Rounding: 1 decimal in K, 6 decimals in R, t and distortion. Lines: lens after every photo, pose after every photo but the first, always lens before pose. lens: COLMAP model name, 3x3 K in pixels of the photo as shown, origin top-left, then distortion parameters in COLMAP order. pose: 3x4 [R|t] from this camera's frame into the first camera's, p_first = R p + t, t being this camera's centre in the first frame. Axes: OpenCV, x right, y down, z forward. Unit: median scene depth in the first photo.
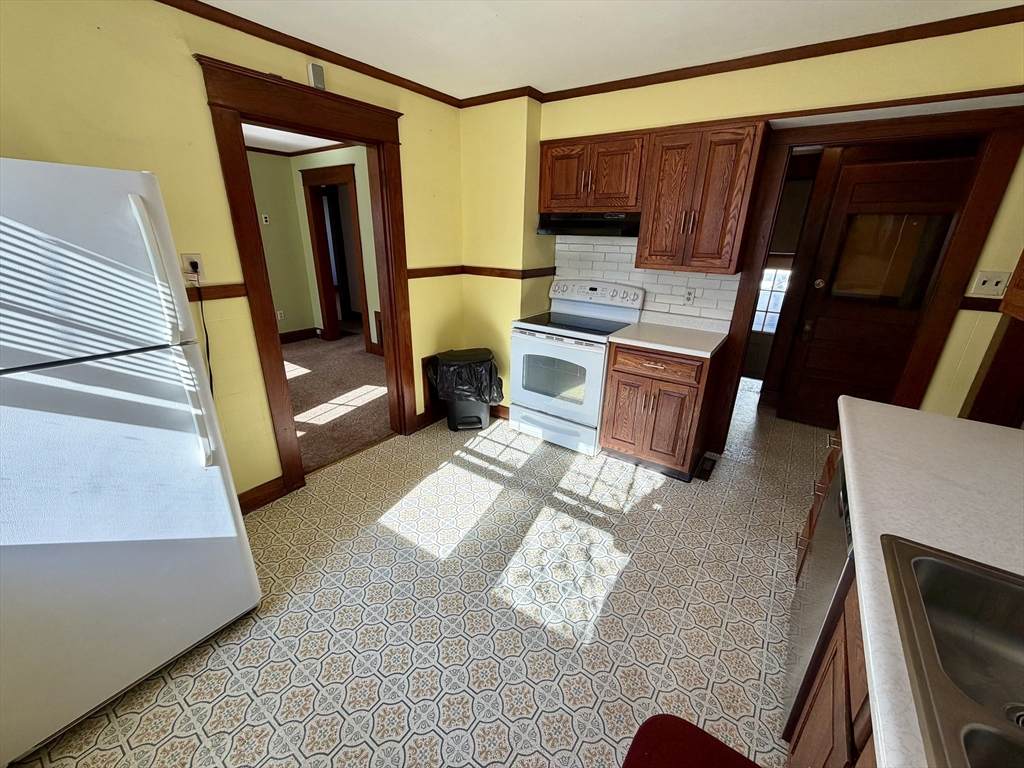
lens RADIAL K [[401.6, 0, 513.3], [0, 401.6, 375.4], [0, 0, 1]] dist [-0.001592, -0.000017]
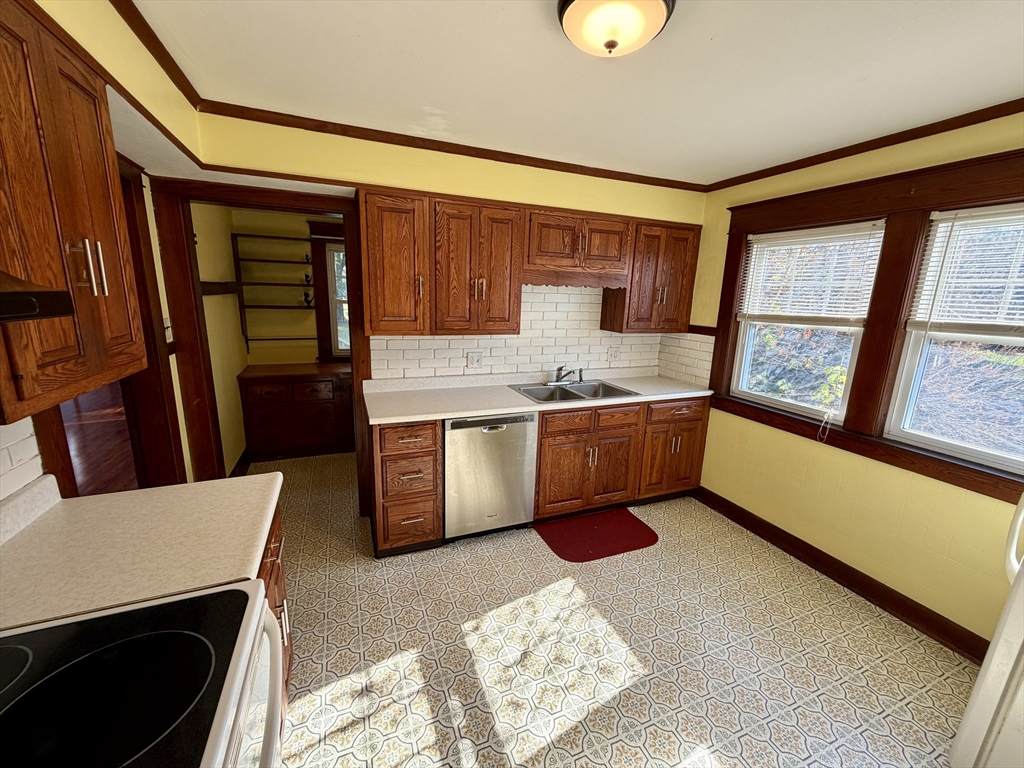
lens RADIAL K [[417.9, 0, 506.5], [0, 417.9, 389.5], [0, 0, 1]] dist [-0.001765, 0.000023]
pose [[-0.843406, -0.154134, 0.514694, -0.151513], [0.144403, 0.857688, 0.493477, -0.477908], [-0.517508, 0.490525, -0.701121, 1.302499]]
